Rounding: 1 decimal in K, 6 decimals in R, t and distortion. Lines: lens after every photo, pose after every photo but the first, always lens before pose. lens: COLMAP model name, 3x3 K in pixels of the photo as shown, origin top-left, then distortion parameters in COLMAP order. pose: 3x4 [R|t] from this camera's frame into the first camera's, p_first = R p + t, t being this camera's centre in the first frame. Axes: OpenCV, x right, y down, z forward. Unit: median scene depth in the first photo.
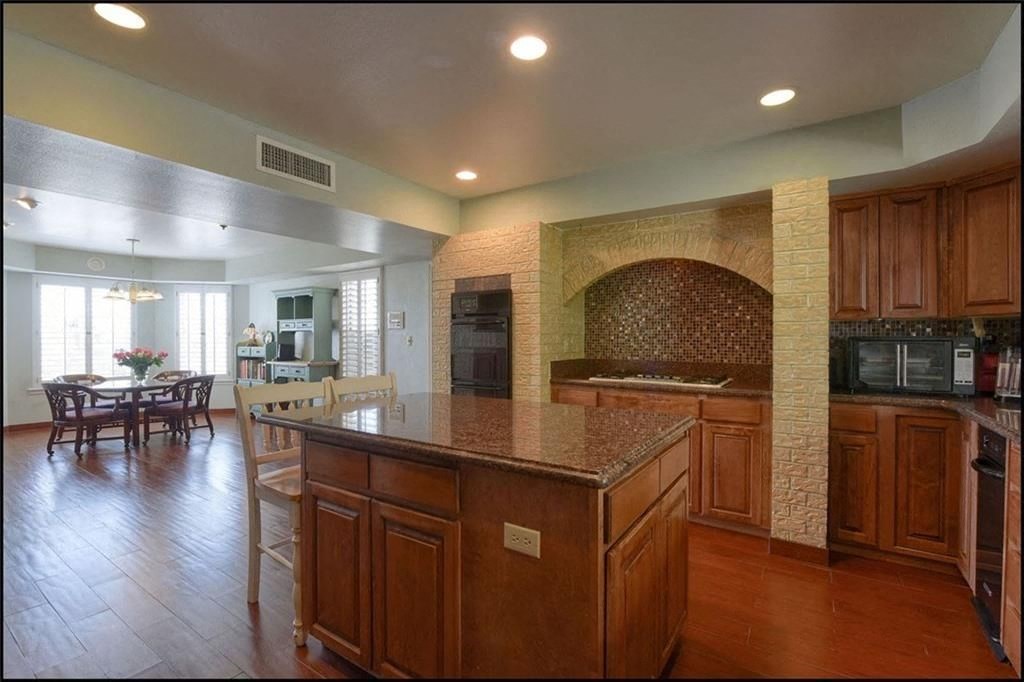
lens RADIAL K [[451.8, 0, 514.4], [0, 451.8, 338.1], [0, 0, 1]] dist [-0.009760, -0.001741]
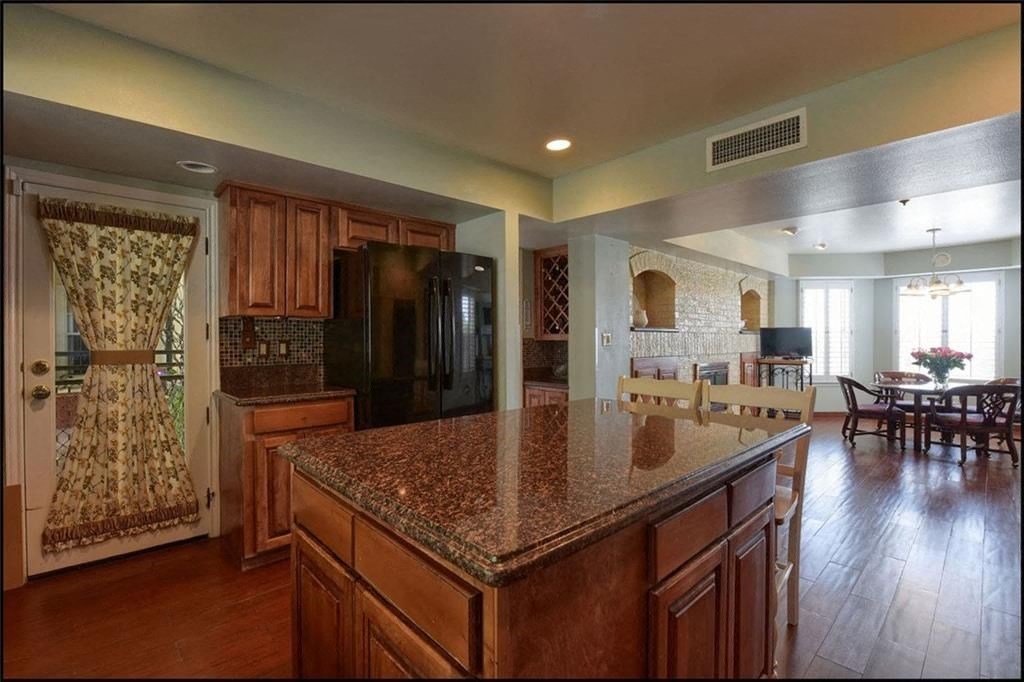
lens RADIAL K [[451.8, 0, 512.2], [0, 451.8, 341.3], [0, 0, 1]] dist [-0.009760, -0.001741]
pose [[-0.236942, 0.012695, -0.971441, 0.281931], [-0.002100, 0.999906, 0.013580, -0.001401], [0.971522, 0.005258, -0.236893, 0.427031]]
